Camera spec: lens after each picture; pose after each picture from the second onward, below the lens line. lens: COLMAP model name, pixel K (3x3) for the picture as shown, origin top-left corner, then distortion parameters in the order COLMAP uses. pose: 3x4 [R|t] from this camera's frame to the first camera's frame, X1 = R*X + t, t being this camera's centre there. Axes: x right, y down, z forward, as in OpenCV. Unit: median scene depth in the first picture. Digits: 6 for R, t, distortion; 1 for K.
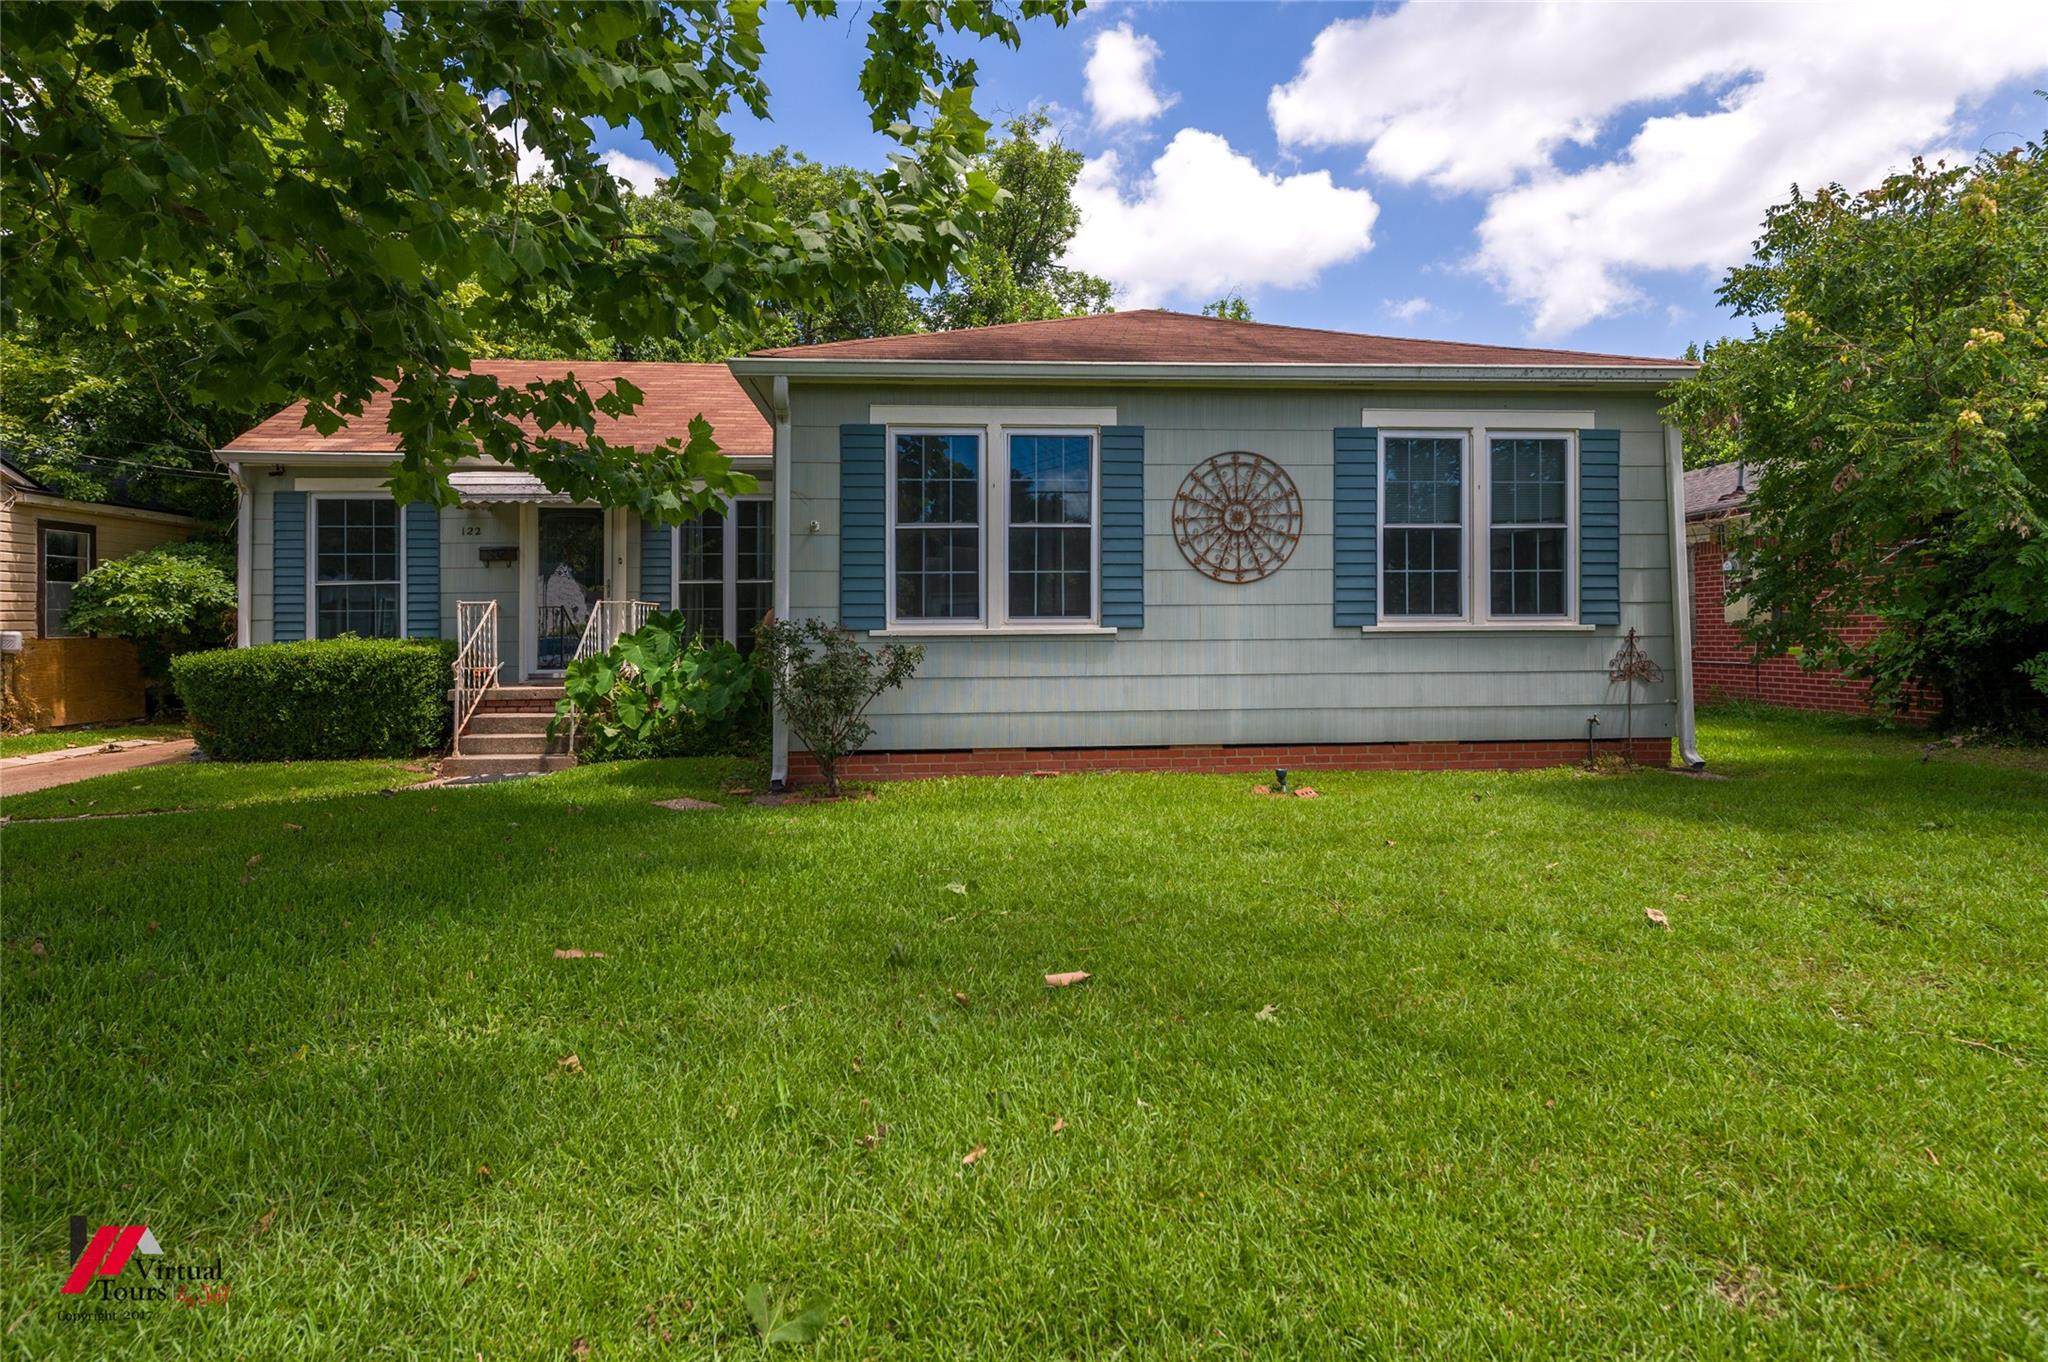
lens RADIAL K [[1112.4, 0, 1055.2], [0, 1112.4, 610.7], [0, 0, 1]] dist [0.002520, -0.003275]
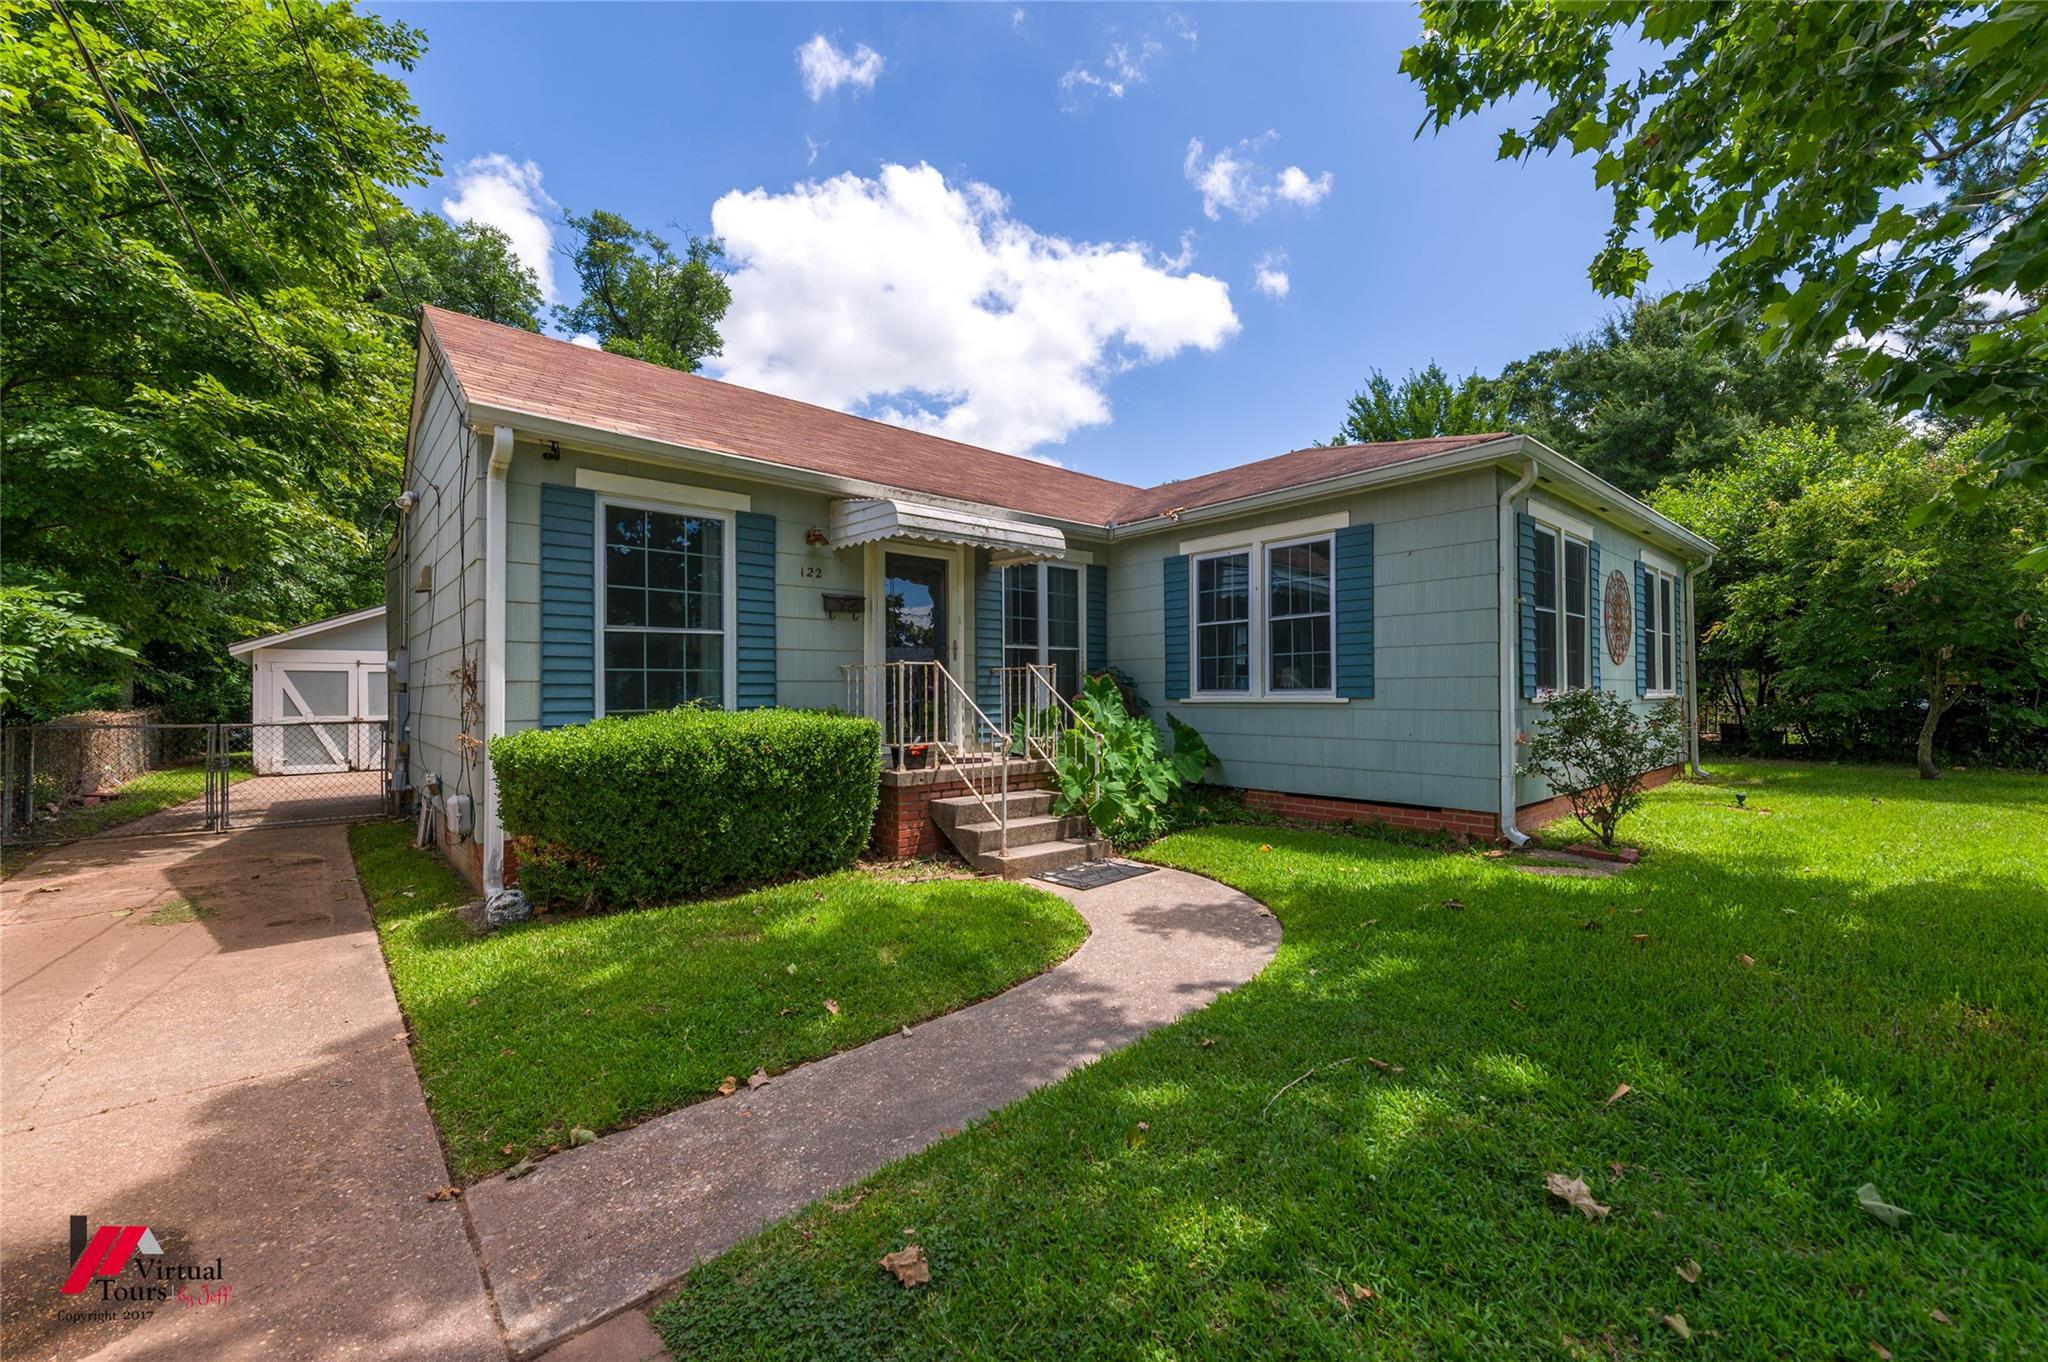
lens RADIAL K [[808.6, 0, 1048.7], [0, 808.6, 680.1], [0, 0, 1]] dist [0.005692, -0.001109]
pose [[0.800087, 0.013272, 0.599737, -0.979146], [-0.013581, 0.999900, -0.004010, 0.007277], [-0.599730, -0.004937, 0.800187, 0.581953]]
